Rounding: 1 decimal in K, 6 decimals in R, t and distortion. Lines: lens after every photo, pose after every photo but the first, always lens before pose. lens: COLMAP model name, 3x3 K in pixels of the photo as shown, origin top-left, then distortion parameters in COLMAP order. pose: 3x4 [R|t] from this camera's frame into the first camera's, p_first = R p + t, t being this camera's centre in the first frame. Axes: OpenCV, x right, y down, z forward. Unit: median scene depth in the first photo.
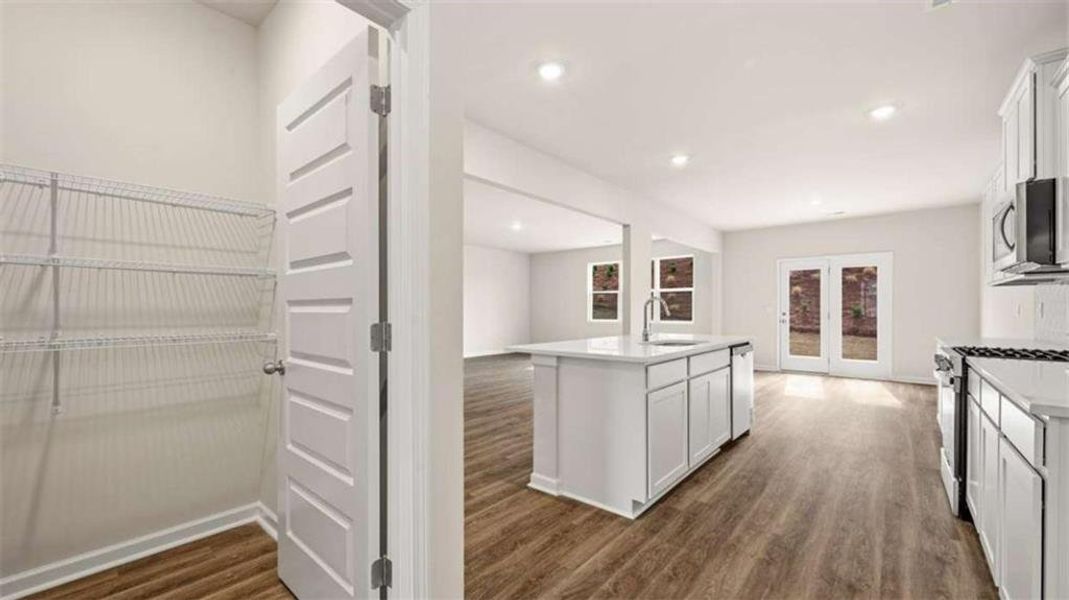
lens RADIAL K [[433.5, 0, 534.4], [0, 433.5, 310.4], [0, 0, 1]] dist [0.002177, 0.000266]
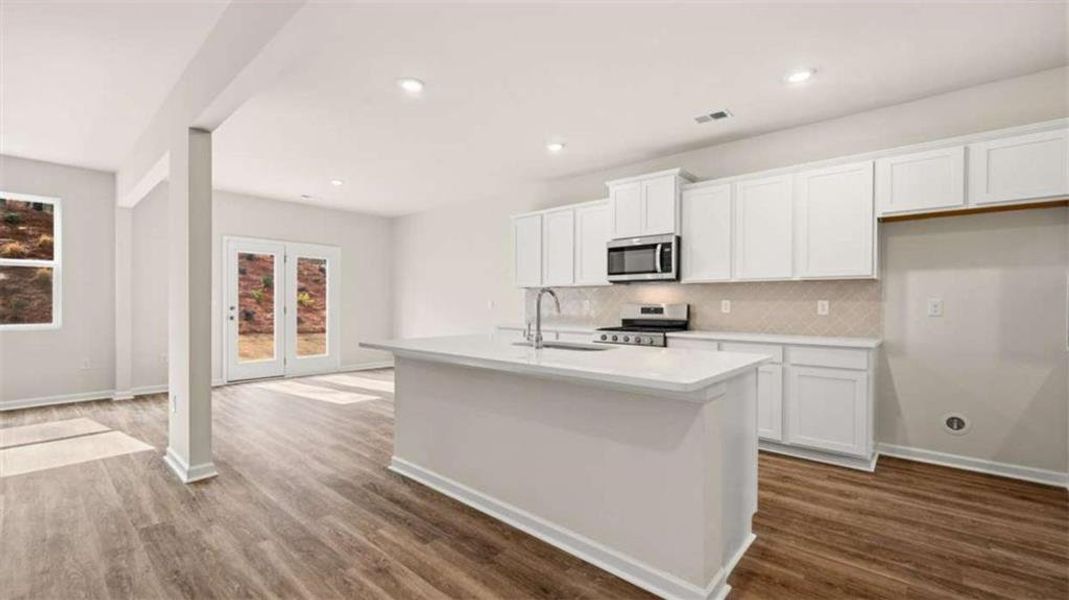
lens RADIAL K [[433.5, 0, 547.1], [0, 433.5, 305.5], [0, 0, 1]] dist [0.002177, 0.000266]
pose [[-0.001017, -0.007113, 0.999974, -0.253362], [-0.003193, 0.999970, 0.007110, -0.002708], [-0.999994, -0.003185, -0.001040, 0.536316]]
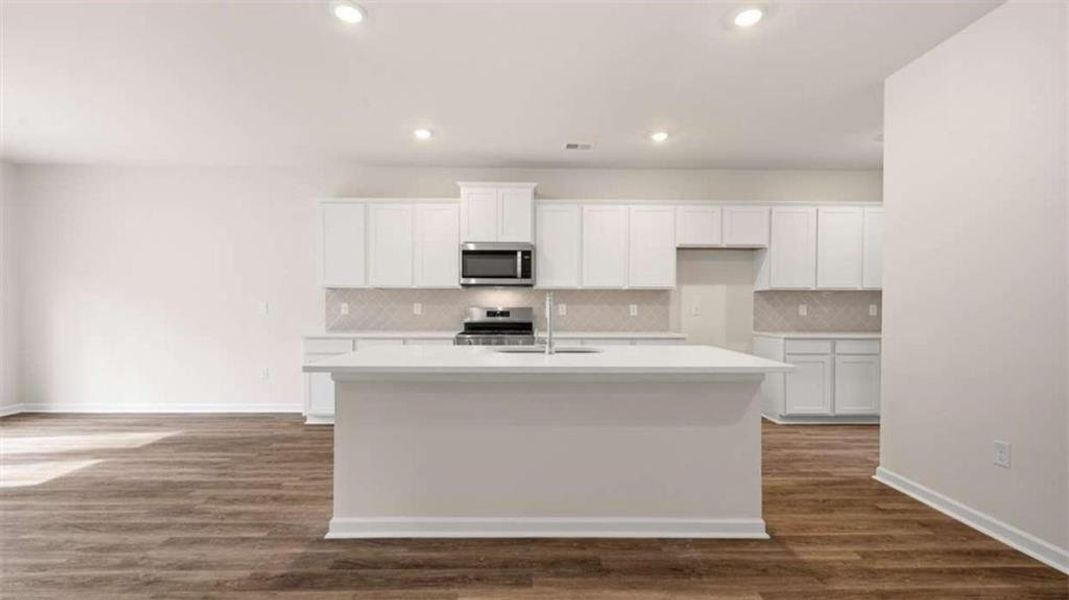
lens RADIAL K [[433.5, 0, 528.7], [0, 433.5, 312.3], [0, 0, 1]] dist [0.002177, 0.000266]
pose [[-0.649720, -0.013675, 0.760050, -0.141528], [-0.002893, 0.999875, 0.015517, -0.004127], [-0.760168, 0.007883, -0.649679, 0.806482]]
